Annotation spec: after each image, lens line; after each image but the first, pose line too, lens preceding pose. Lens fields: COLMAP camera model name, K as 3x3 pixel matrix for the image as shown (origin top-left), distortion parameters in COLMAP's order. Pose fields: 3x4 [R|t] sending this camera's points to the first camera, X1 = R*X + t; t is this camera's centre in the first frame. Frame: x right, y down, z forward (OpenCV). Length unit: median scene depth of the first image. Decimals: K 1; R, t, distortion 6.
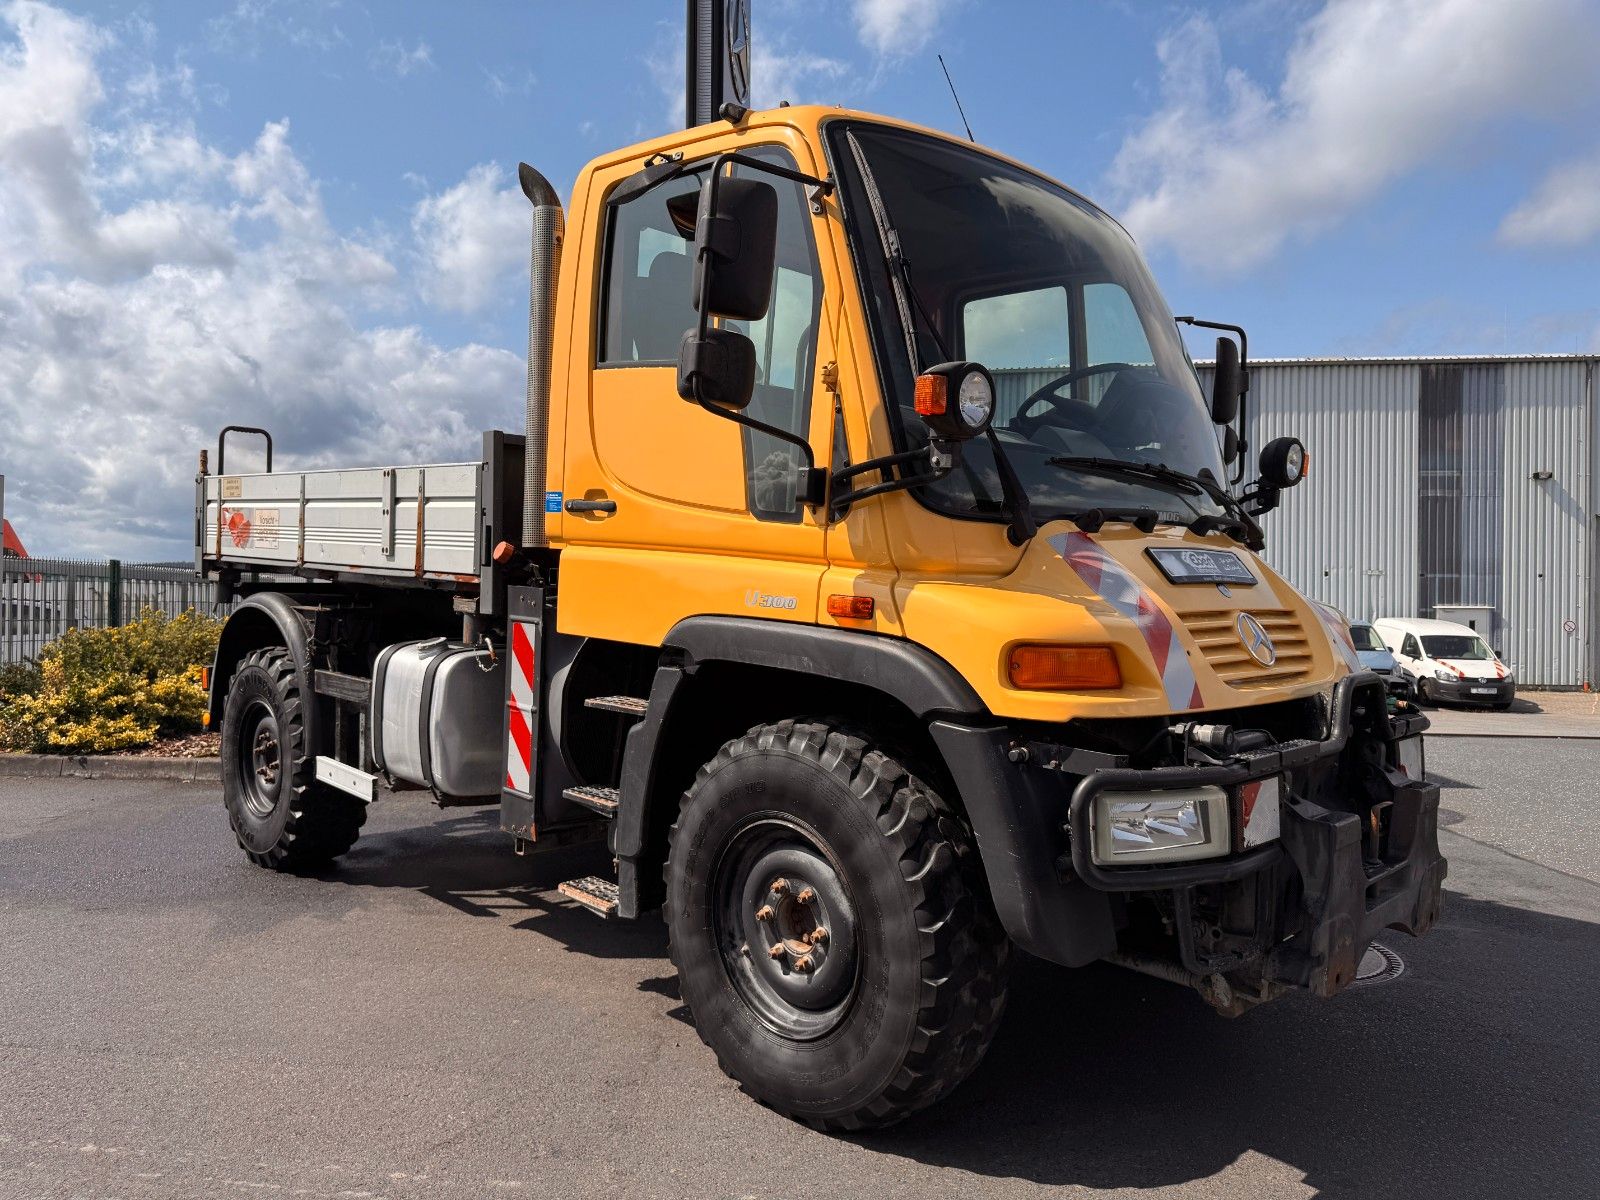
lens RADIAL K [[1110.8, 0, 802.0], [0, 1110.8, 604.6], [0, 0, 1]] dist [0.097615, -0.109766]
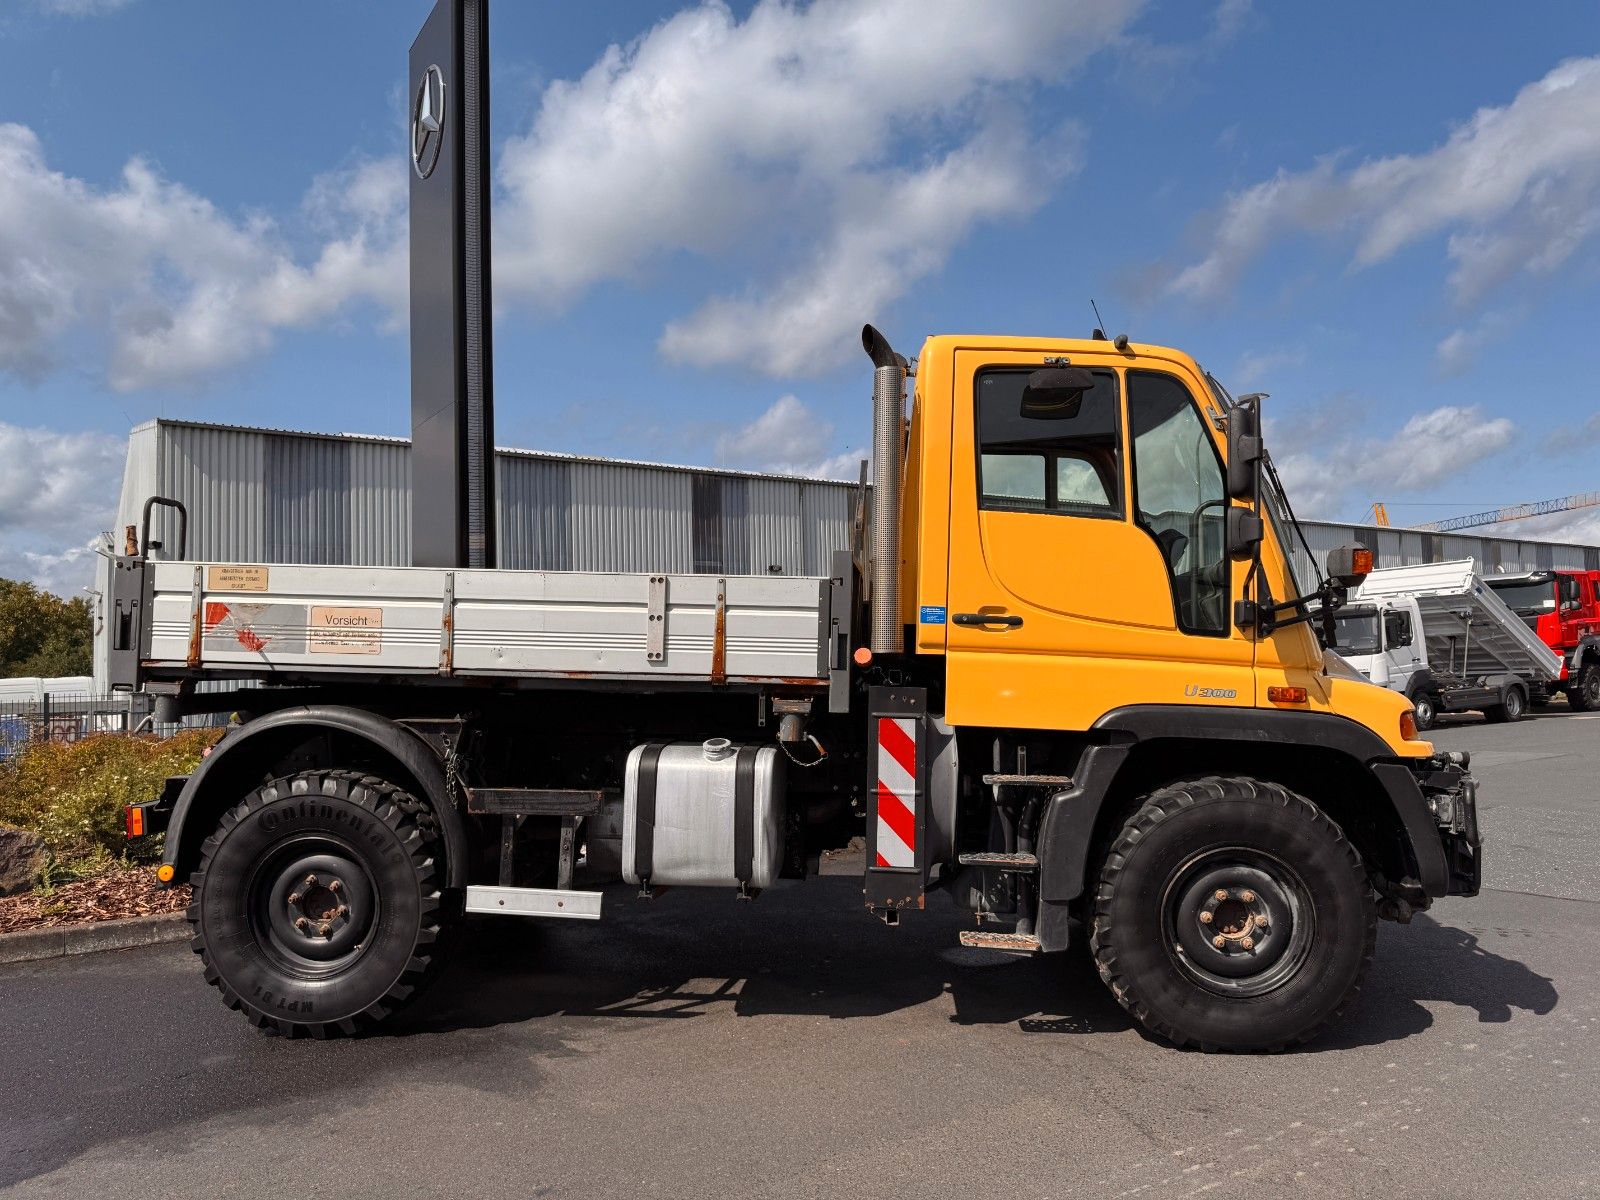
lens RADIAL K [[1110.8, 0, 802.0], [0, 1110.8, 604.6], [0, 0, 1]] dist [0.097615, -0.109766]
pose [[0.766811, 0.010067, 0.641793, -1.050481], [0.030994, 0.998130, -0.052688, -0.043322], [-0.641124, 0.060294, 0.765065, 0.175063]]
